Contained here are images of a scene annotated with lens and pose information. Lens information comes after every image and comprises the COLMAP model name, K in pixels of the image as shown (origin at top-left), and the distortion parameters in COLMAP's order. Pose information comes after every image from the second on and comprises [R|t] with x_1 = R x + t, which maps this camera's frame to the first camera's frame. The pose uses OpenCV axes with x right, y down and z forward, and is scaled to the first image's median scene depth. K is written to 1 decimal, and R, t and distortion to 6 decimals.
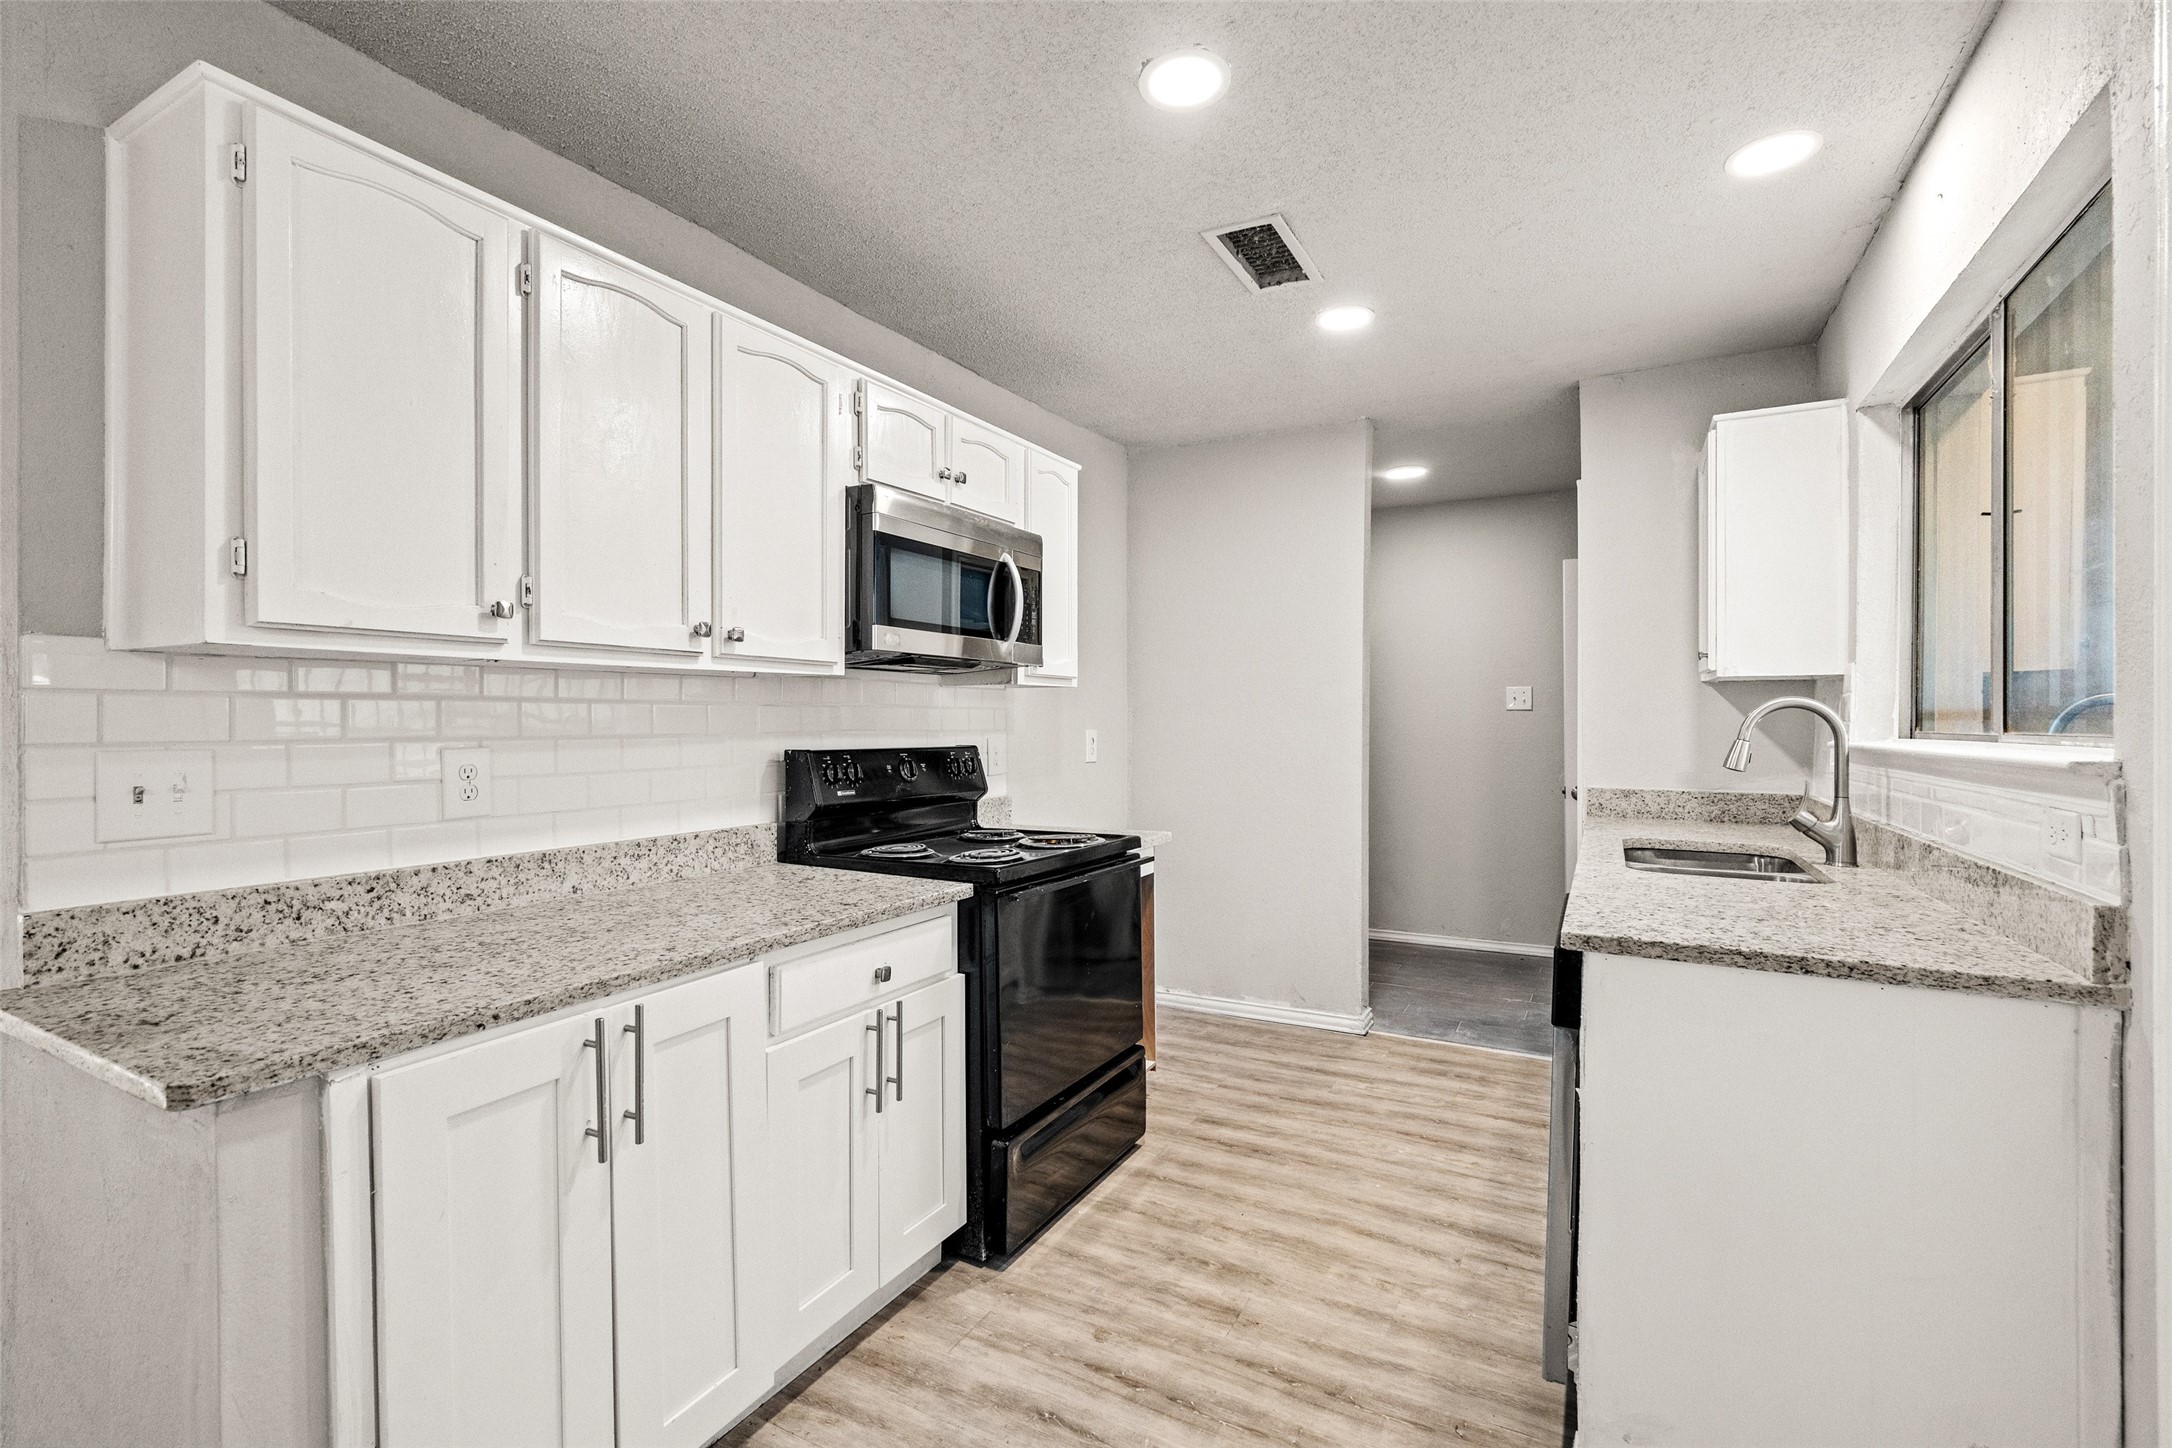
lens RADIAL K [[977.6, 0, 1083.8], [0, 977.6, 727.6], [0, 0, 1]] dist [-0.004510, 0.001150]
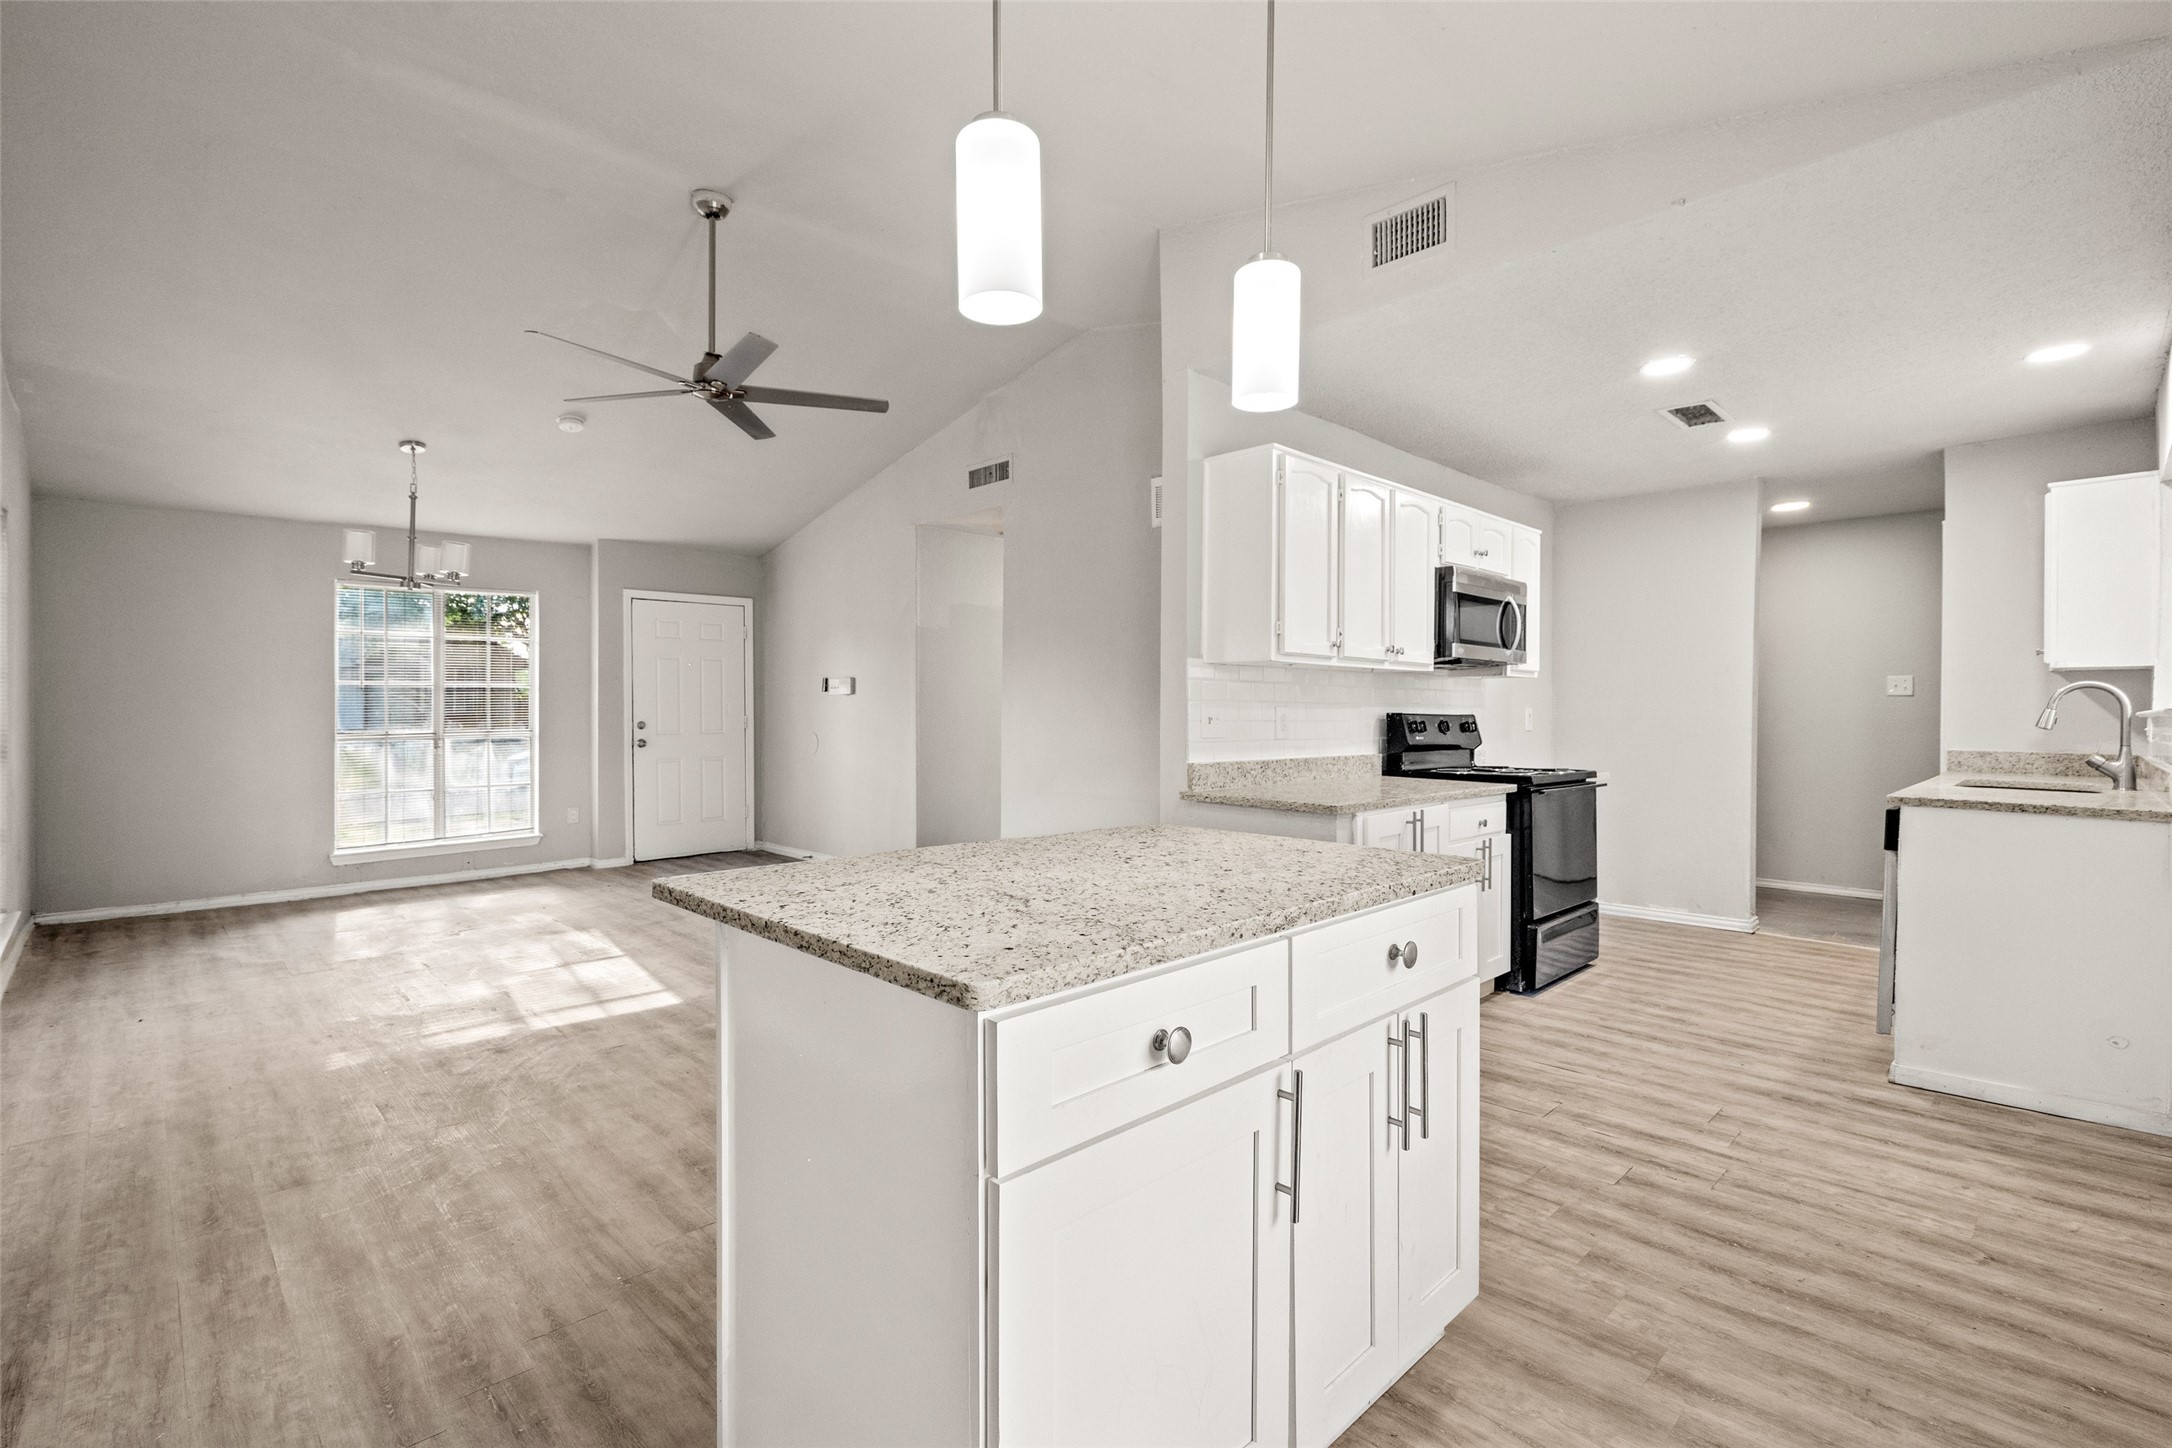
lens RADIAL K [[977.6, 0, 1079.6], [0, 977.6, 719.8], [0, 0, 1]] dist [-0.004510, 0.001150]
pose [[0.954092, 0.007862, -0.299410, -0.313143], [-0.008256, 0.999966, -0.000051, 0.041029], [0.299399, 0.002521, 0.954125, -0.892037]]
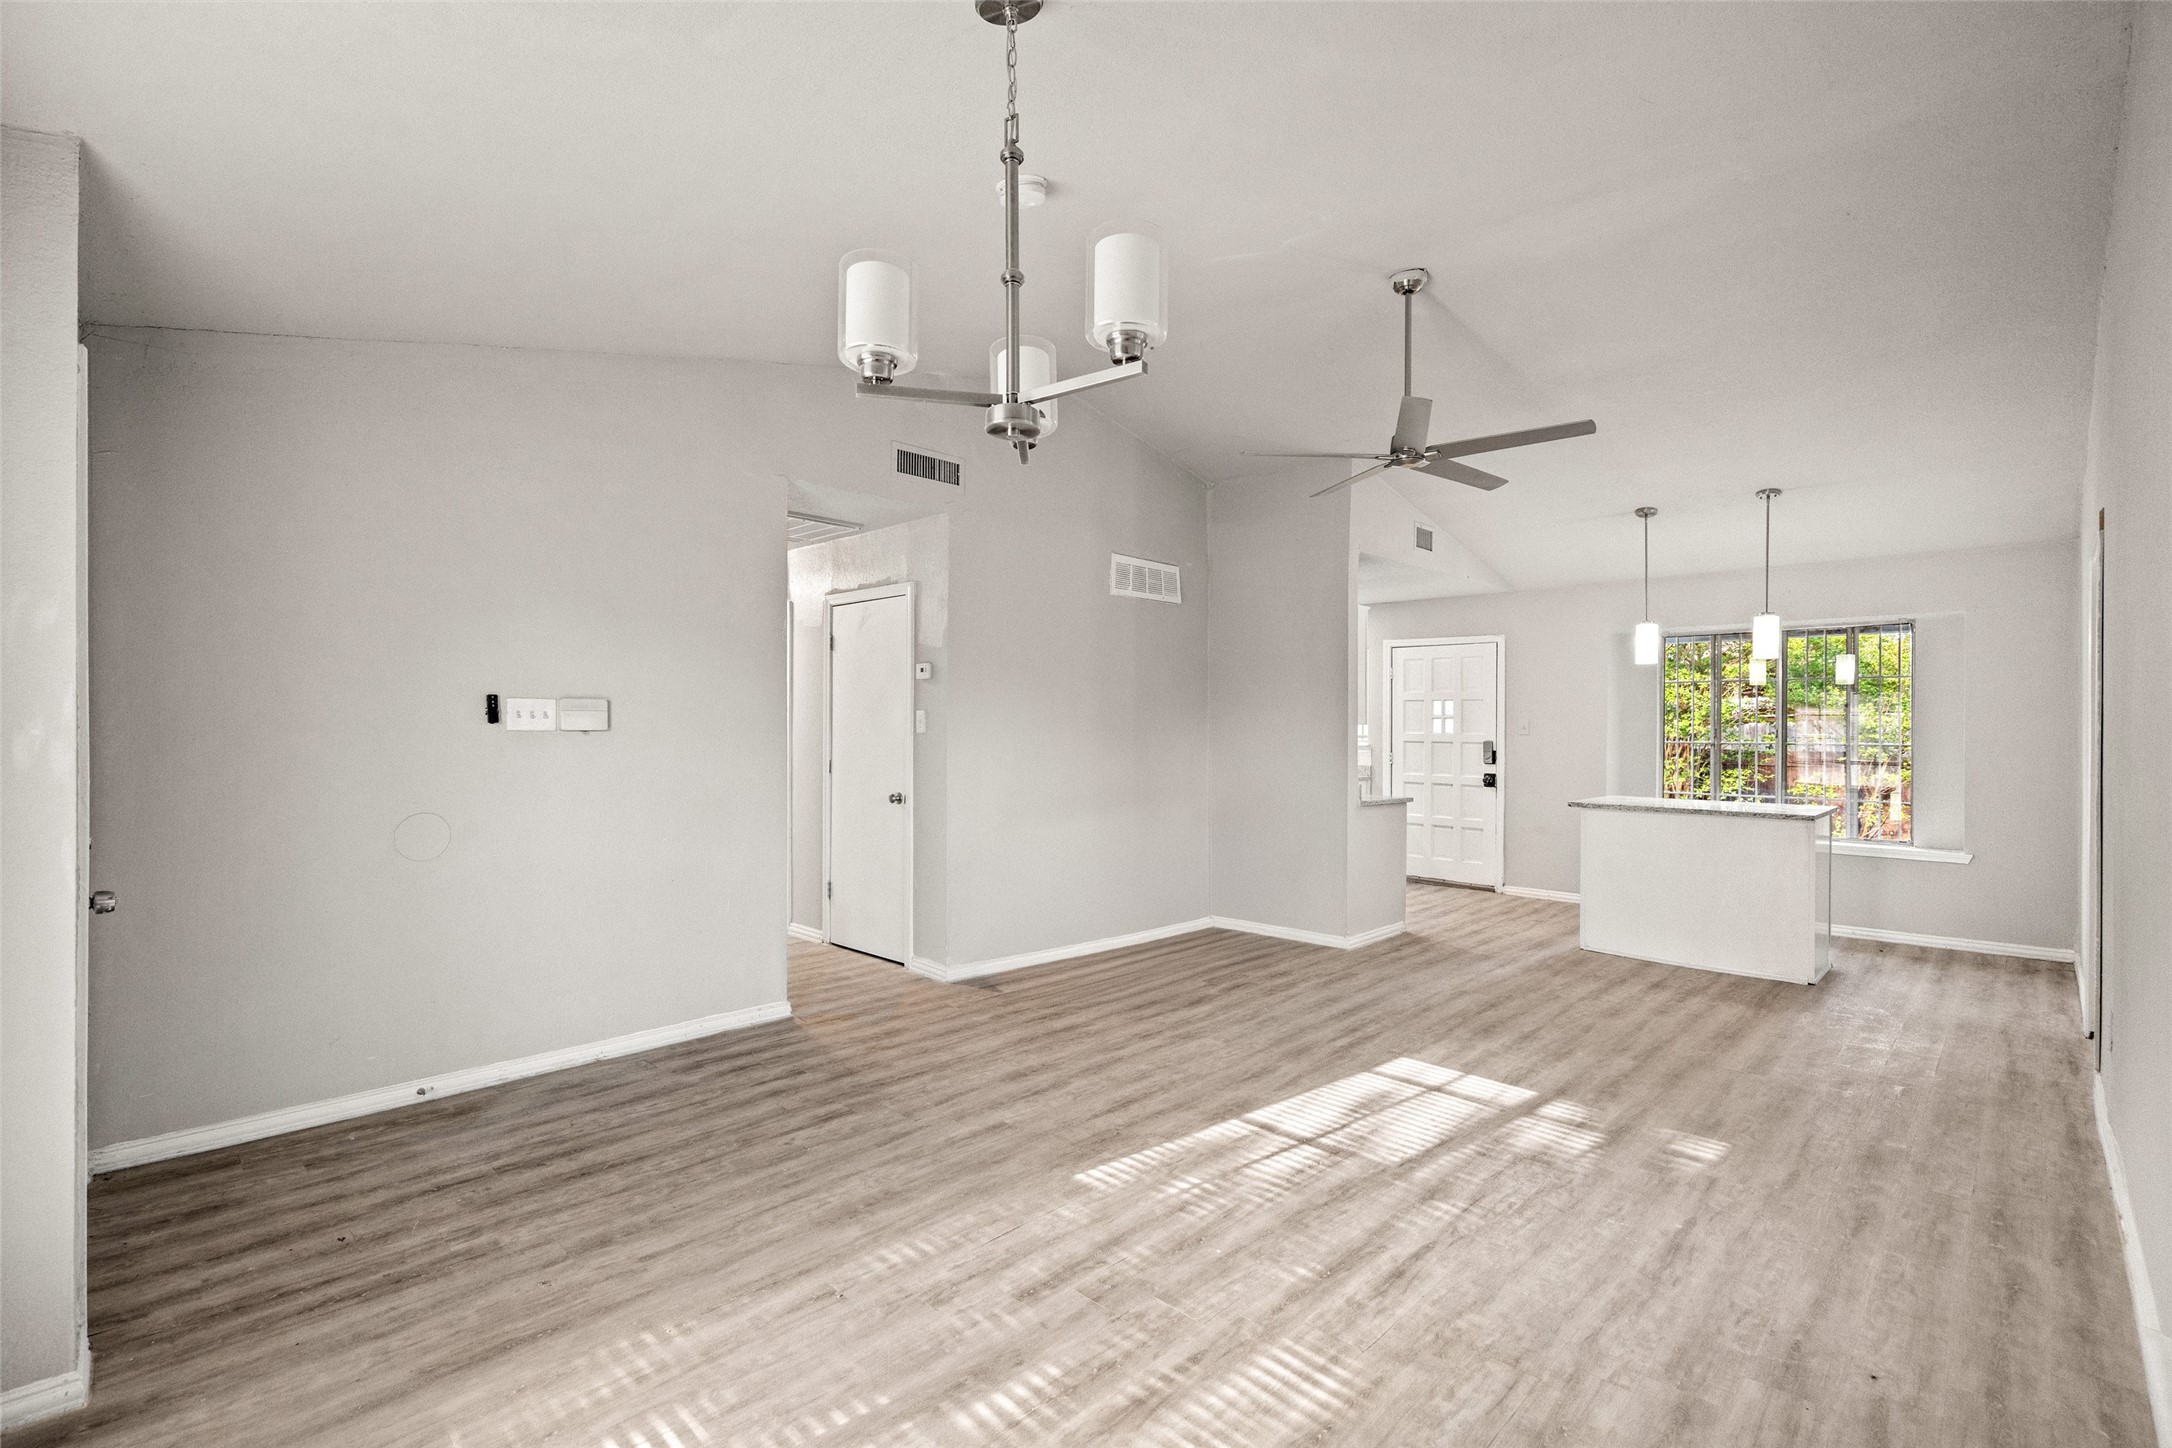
lens RADIAL K [[977.6, 0, 1085.6], [0, 977.6, 725.0], [0, 0, 1]] dist [-0.004510, 0.001150]
pose [[0.275863, 0.009435, 0.961151, -3.084081], [0.002725, 0.999940, -0.010598, -0.018864], [-0.961193, 0.005543, 0.275821, 0.500494]]
